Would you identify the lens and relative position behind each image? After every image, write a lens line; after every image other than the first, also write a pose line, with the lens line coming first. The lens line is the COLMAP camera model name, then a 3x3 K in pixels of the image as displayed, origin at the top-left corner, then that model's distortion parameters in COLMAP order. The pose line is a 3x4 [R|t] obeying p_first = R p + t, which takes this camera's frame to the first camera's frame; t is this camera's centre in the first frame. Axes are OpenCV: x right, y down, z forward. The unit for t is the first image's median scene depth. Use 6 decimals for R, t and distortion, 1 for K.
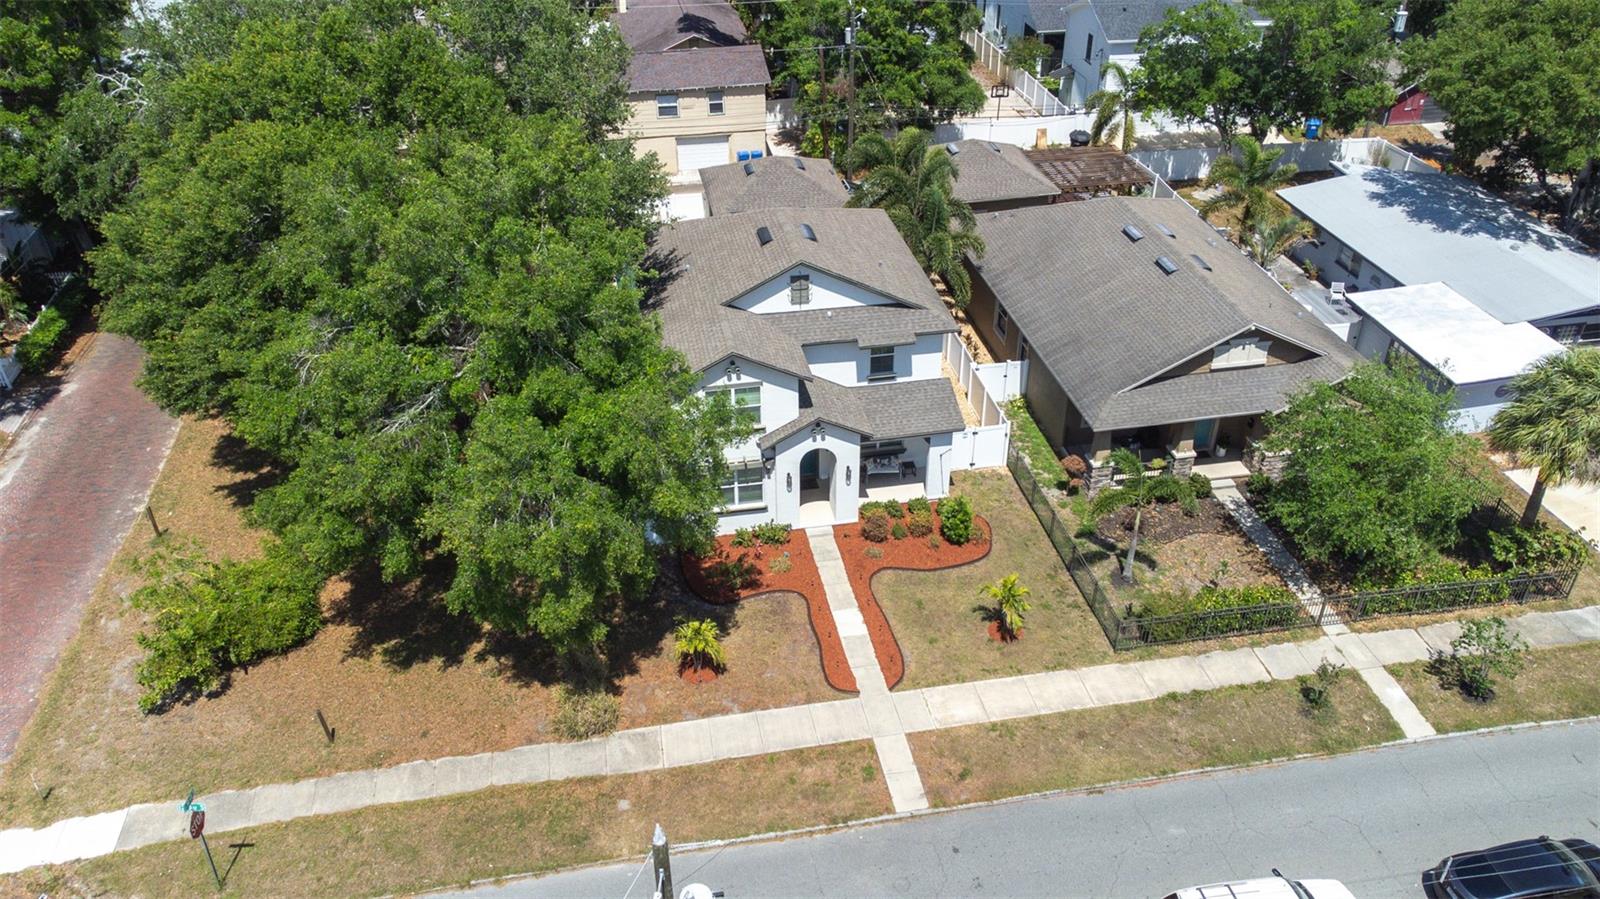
lens RADIAL K [[1241.6, 0, 804.6], [0, 1241.6, 436.4], [0, 0, 1]] dist [0.006236, 0.099342]
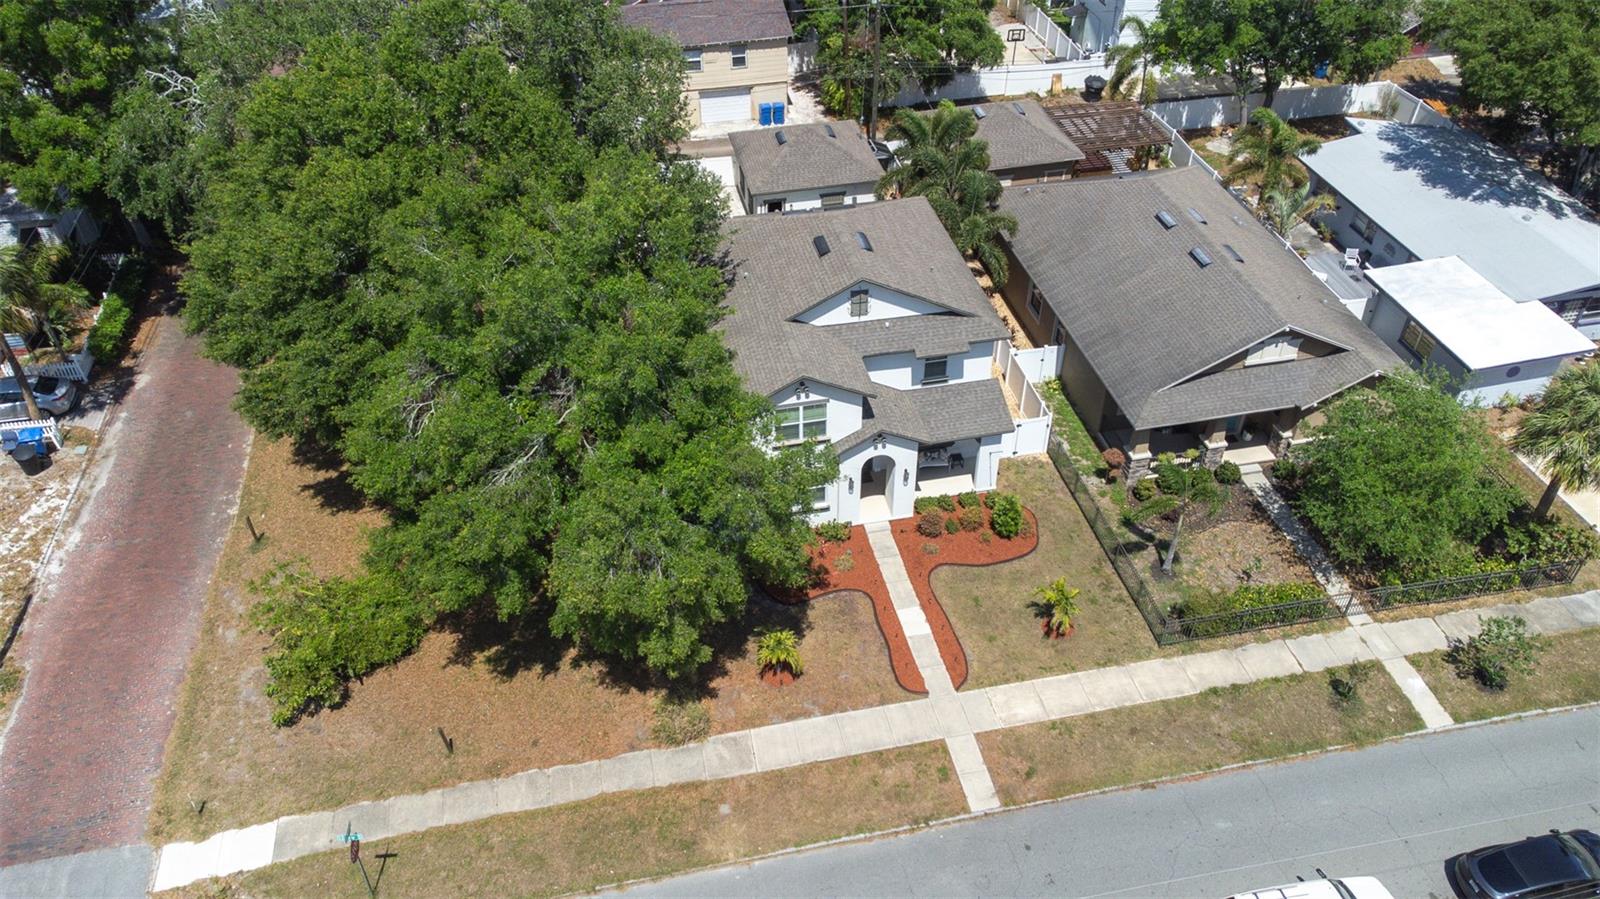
lens RADIAL K [[1203.0, 0, 800.0], [0, 1203.0, 449.5], [0, 0, 1]] dist [0.006223, 0.095257]
pose [[0.999716, -0.015885, 0.017773, -0.073842], [0.013572, 0.992255, 0.123475, -0.121279], [-0.019596, -0.123199, 0.992188, -0.018094]]
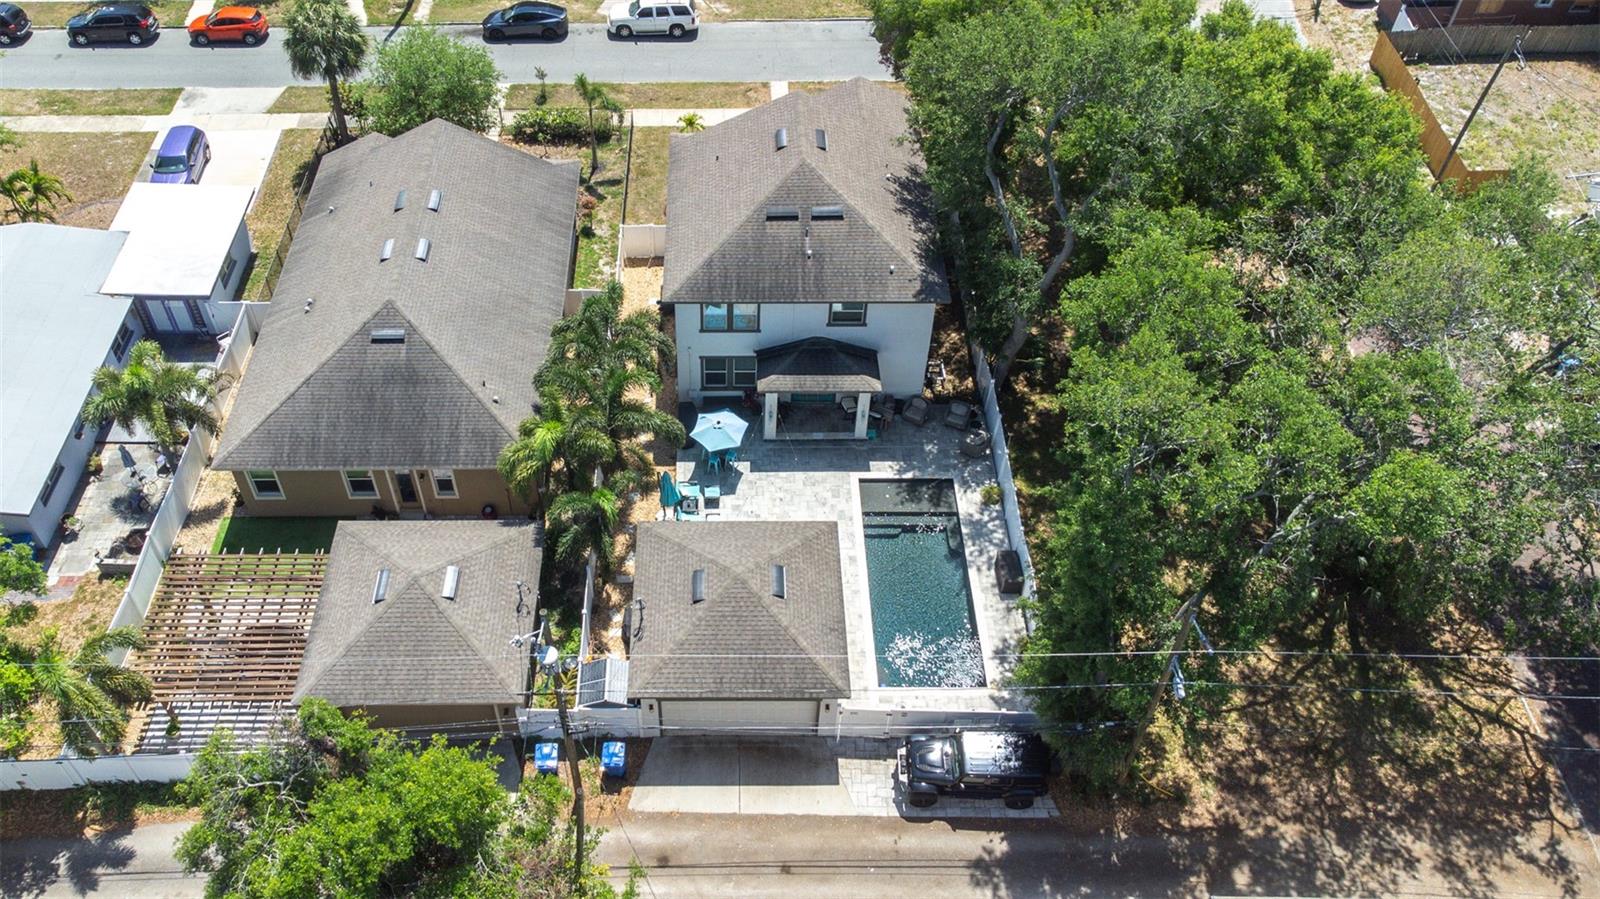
lens RADIAL K [[1224.0, 0, 736.9], [0, 1224.0, 452.1], [0, 0, 1]] dist [0.028193, -0.000182]
pose [[-0.983401, -0.134983, 0.121254, -0.134603], [0.099562, 0.157253, 0.982527, -1.252561], [-0.151692, 0.978290, -0.141204, 1.497760]]
